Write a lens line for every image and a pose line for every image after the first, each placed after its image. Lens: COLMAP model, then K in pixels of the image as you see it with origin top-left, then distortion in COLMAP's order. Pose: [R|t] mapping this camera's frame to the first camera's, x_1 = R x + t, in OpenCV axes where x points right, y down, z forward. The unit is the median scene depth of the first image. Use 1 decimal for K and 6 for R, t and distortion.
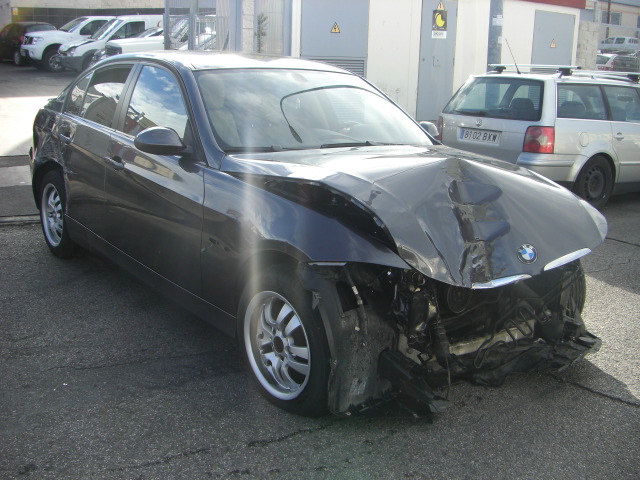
lens RADIAL K [[707.2, 0, 316.6], [0, 707.2, 240.8], [0, 0, 1]] dist [-0.136813, 0.000000]
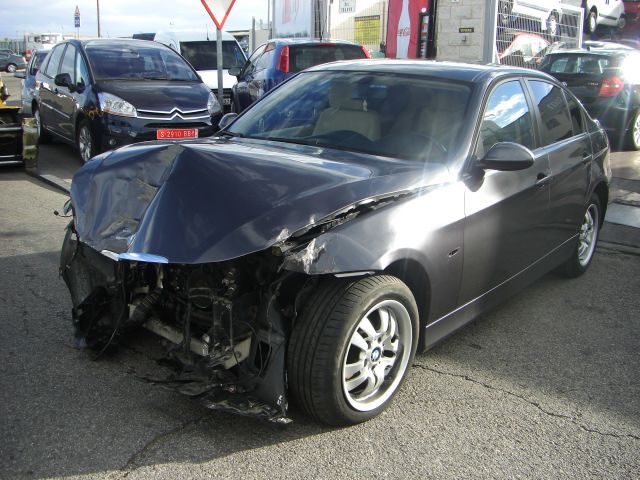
lens RADIAL K [[707.2, 0, 317.0], [0, 707.2, 240.7], [0, 0, 1]] dist [-0.136813, 0.000000]
pose [[0.269163, 0.206049, -0.940795, 1.198858], [-0.258326, 0.956497, 0.135580, -0.168373], [0.927803, 0.206538, 0.310681, 0.860669]]
